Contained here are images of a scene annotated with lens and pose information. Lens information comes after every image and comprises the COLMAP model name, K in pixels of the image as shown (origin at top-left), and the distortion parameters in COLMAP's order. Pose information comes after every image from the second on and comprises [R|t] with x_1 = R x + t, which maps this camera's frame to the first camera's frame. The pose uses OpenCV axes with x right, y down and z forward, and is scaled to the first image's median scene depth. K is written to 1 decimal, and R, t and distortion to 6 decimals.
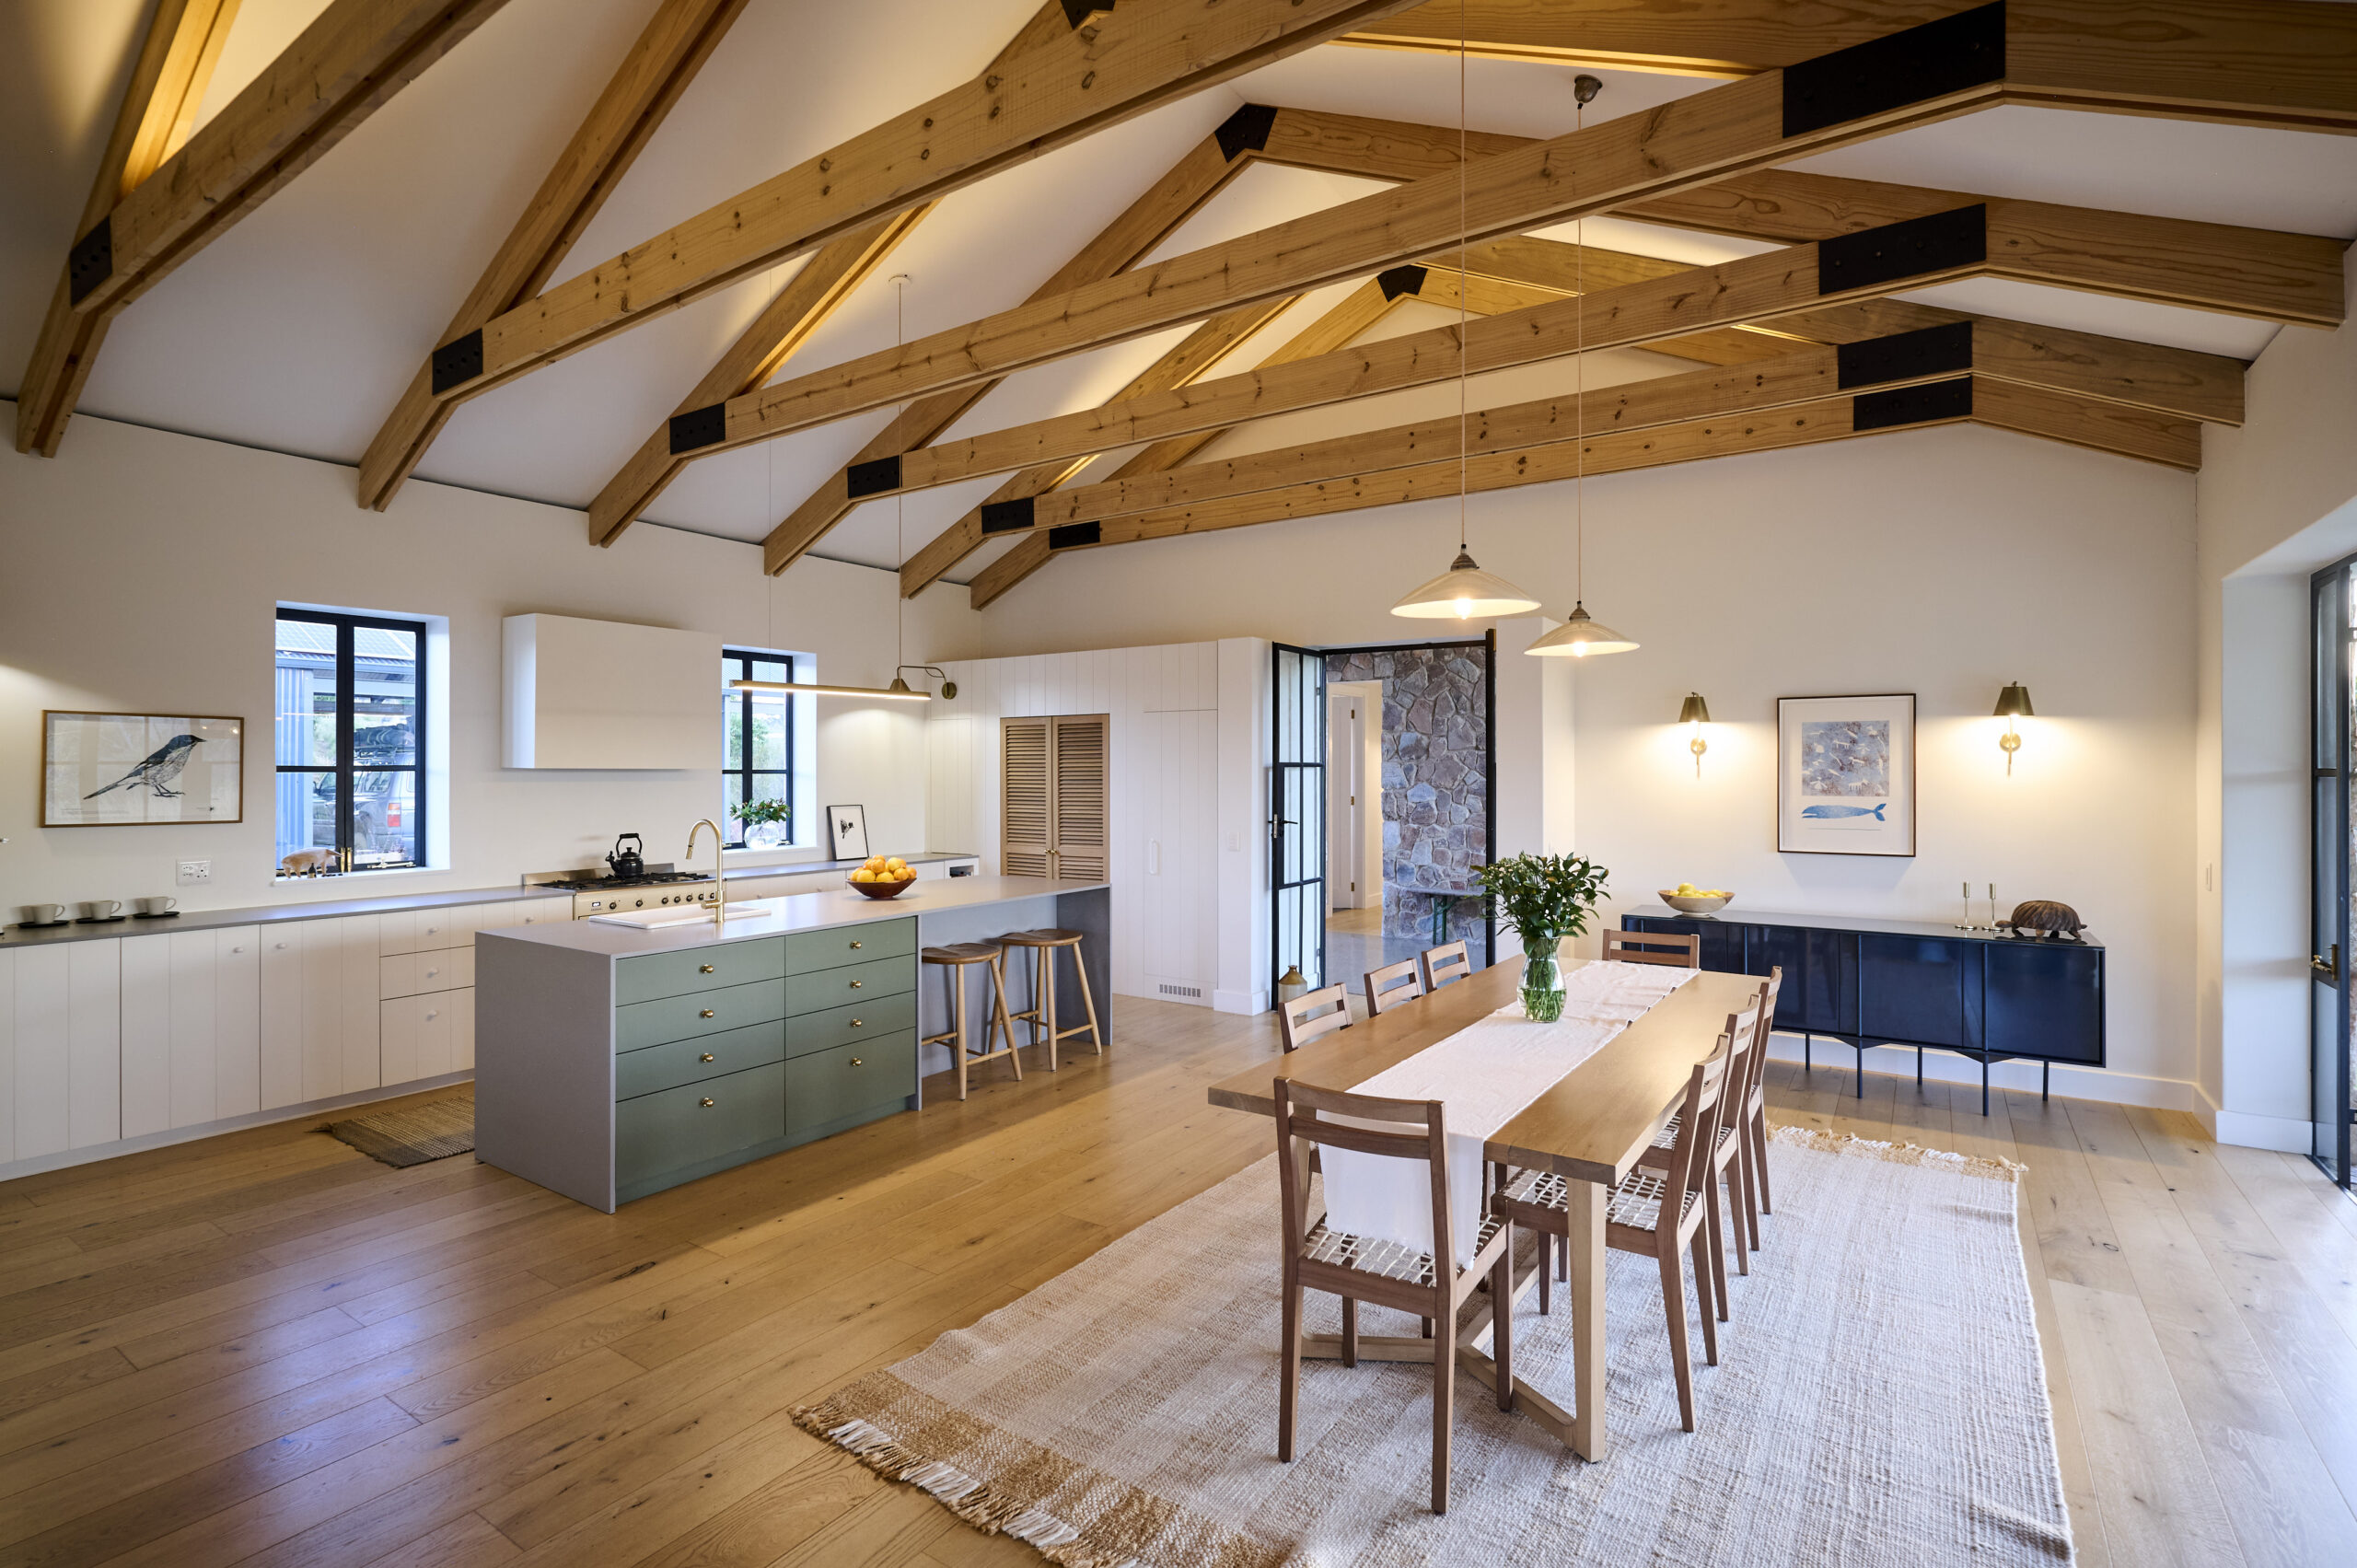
lens RADIAL K [[1107.8, 0, 1177.2], [0, 1107.8, 770.1], [0, 0, 1]] dist [-0.000186, -0.000344]
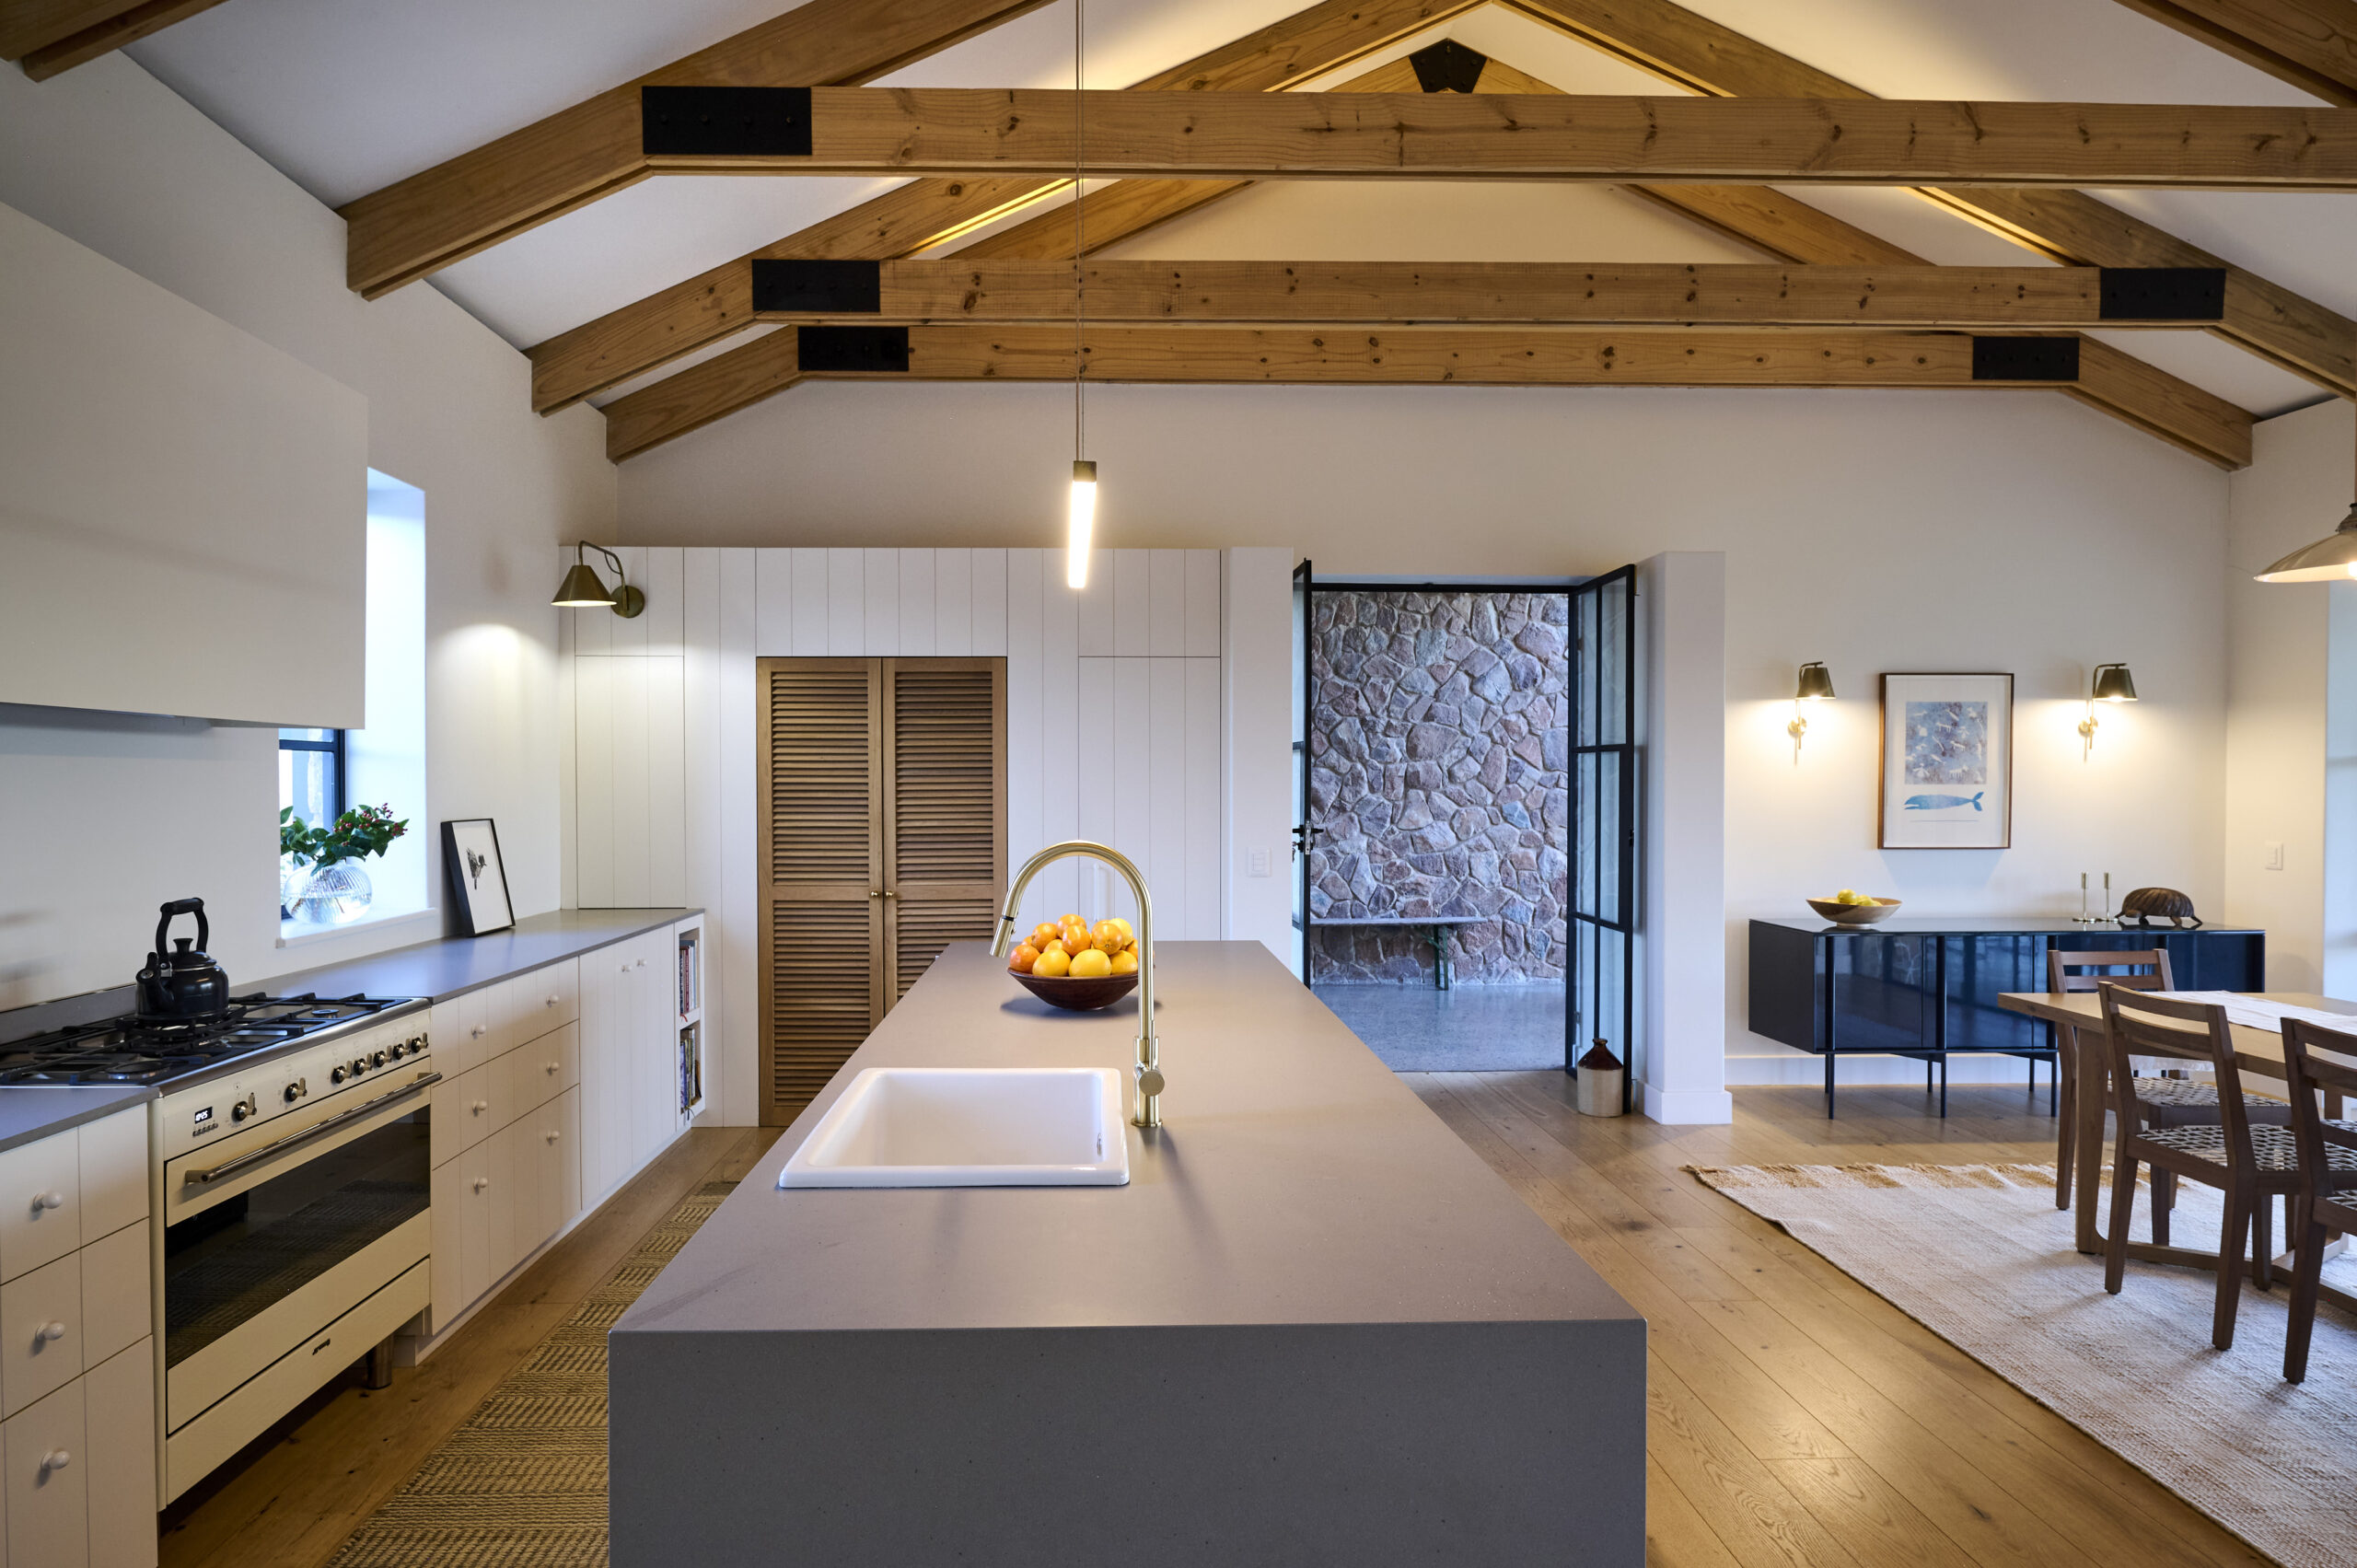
lens RADIAL K [[1262.1, 0, 1129.5], [0, 1262.1, 794.6], [0, 0, 1]] dist [-0.004823, 0.002275]
pose [[0.815078, -0.005705, 0.579323, -0.507786], [-0.000453, 0.999945, 0.010484, 0.020370], [-0.579351, -0.008808, 0.815031, 0.519201]]
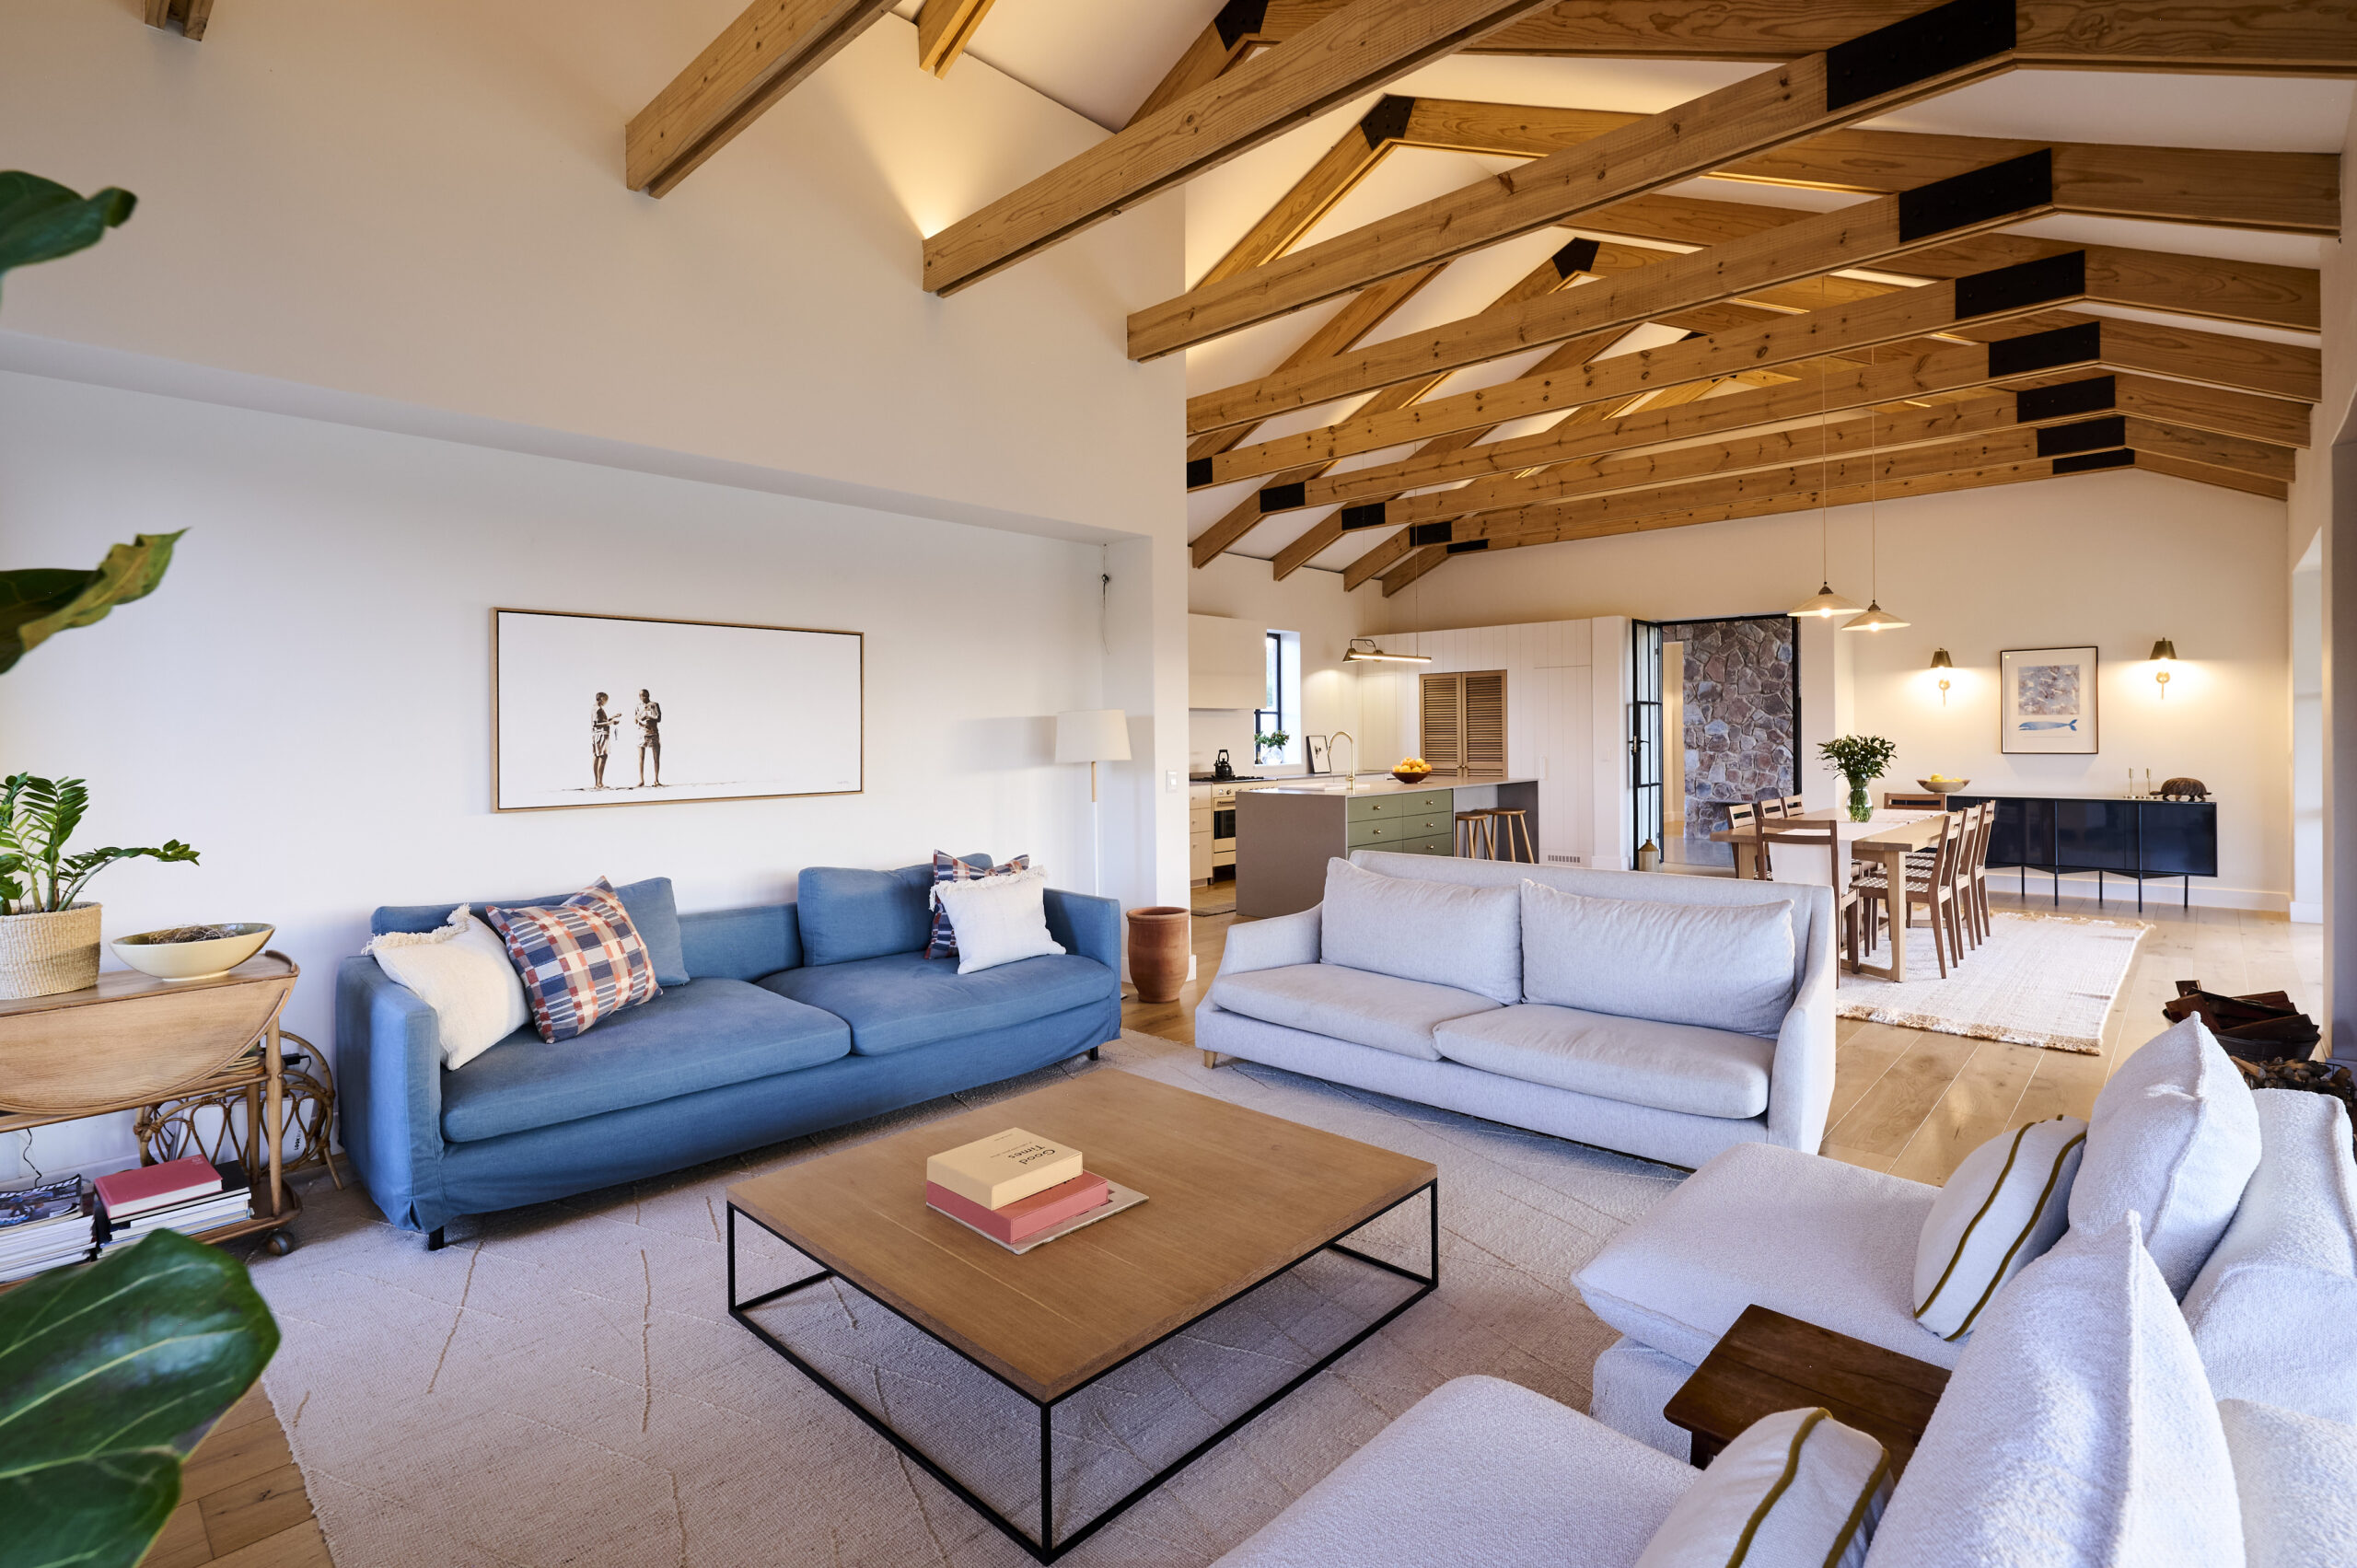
lens RADIAL K [[1099.6, 0, 1243.3], [0, 1099.6, 736.9], [0, 0, 1]] dist [0.000102, 0.000190]
pose [[0.992153, -0.008873, -0.124711, -0.285015], [0.009514, 0.999944, 0.004548, 0.034317], [0.124664, -0.005699, 0.992183, -0.593136]]
